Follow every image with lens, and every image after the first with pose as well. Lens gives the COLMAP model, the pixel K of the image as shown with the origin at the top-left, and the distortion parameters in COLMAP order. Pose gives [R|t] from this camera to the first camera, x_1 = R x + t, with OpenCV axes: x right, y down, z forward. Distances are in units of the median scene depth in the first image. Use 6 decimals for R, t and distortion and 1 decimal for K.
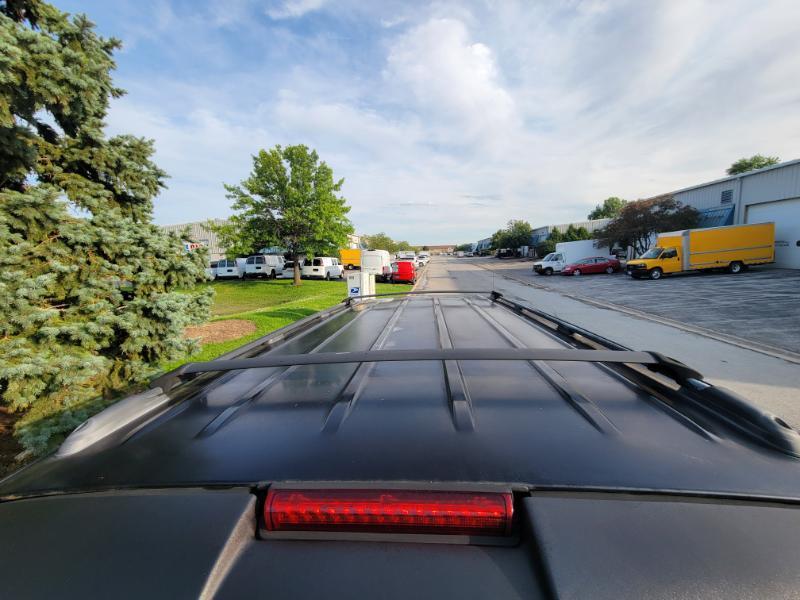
lens RADIAL K [[327.2, 0, 401.7], [0, 327.2, 302.6], [0, 0, 1]] dist [0.001539, 0.000091]
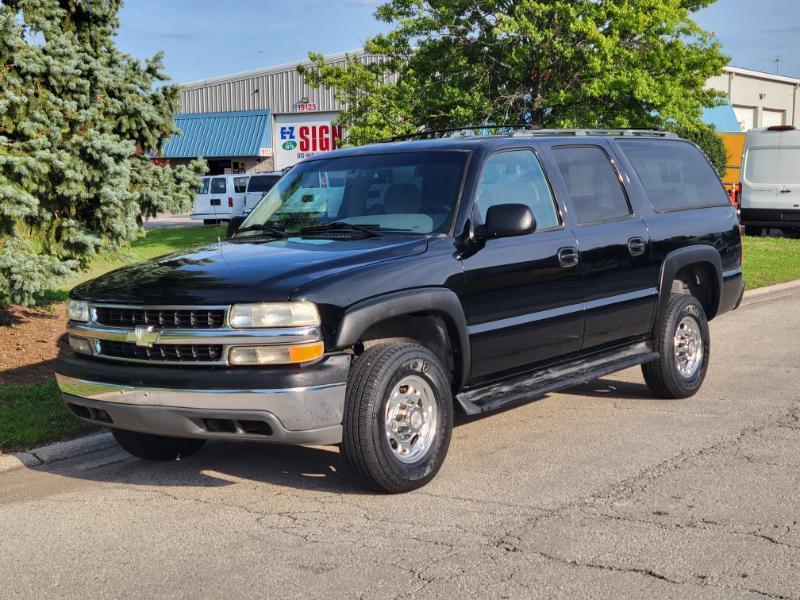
lens RADIAL K [[1198.5, 0, 395.4], [0, 1198.5, 335.0], [0, 0, 1]] dist [0.110255, -0.229580]
pose [[0.871116, 0.067244, -0.486452, 1.139909], [-0.070331, 0.997452, 0.011937, 0.309213], [0.486016, 0.023814, 0.873626, -1.028297]]
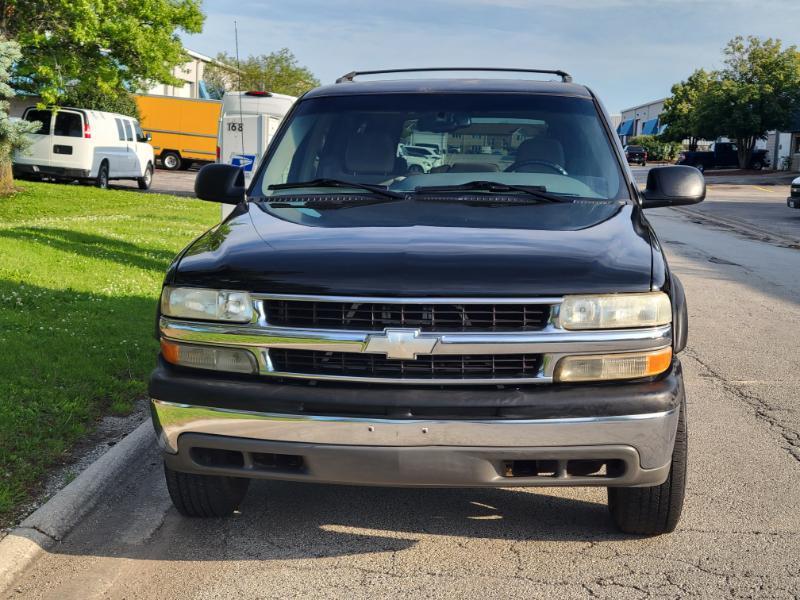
lens RADIAL K [[1198.5, 0, 395.4], [0, 1198.5, 335.0], [0, 0, 1]] dist [0.110255, -0.229580]
pose [[0.997129, 0.052907, 0.054178, -0.108429], [-0.053357, 0.998552, 0.006888, 0.341977], [-0.053735, -0.009759, 0.998508, -0.840147]]
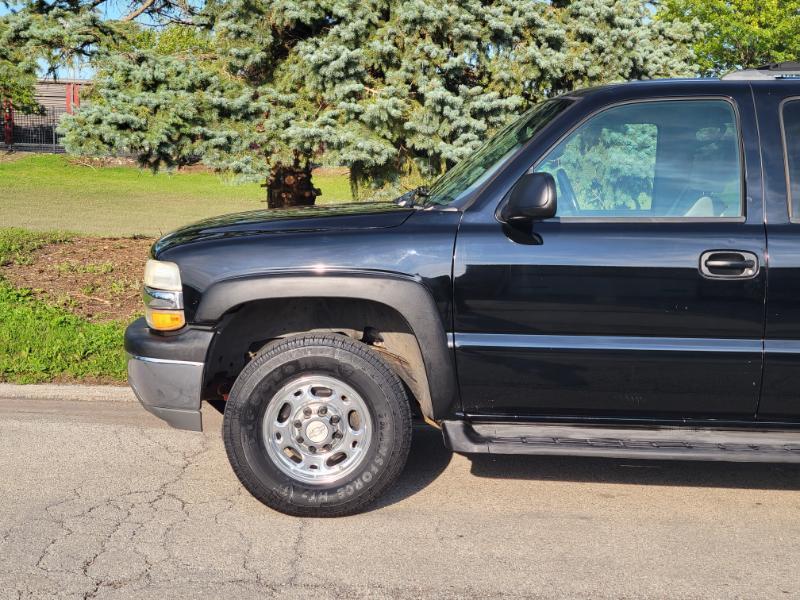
lens RADIAL K [[1198.5, 0, 395.4], [0, 1198.5, 335.0], [0, 0, 1]] dist [0.110255, -0.229580]
pose [[0.134520, 0.176031, -0.975150, 1.694344], [-0.180953, 0.971911, 0.150485, 0.109513], [0.974249, 0.156213, 0.162594, 0.401165]]
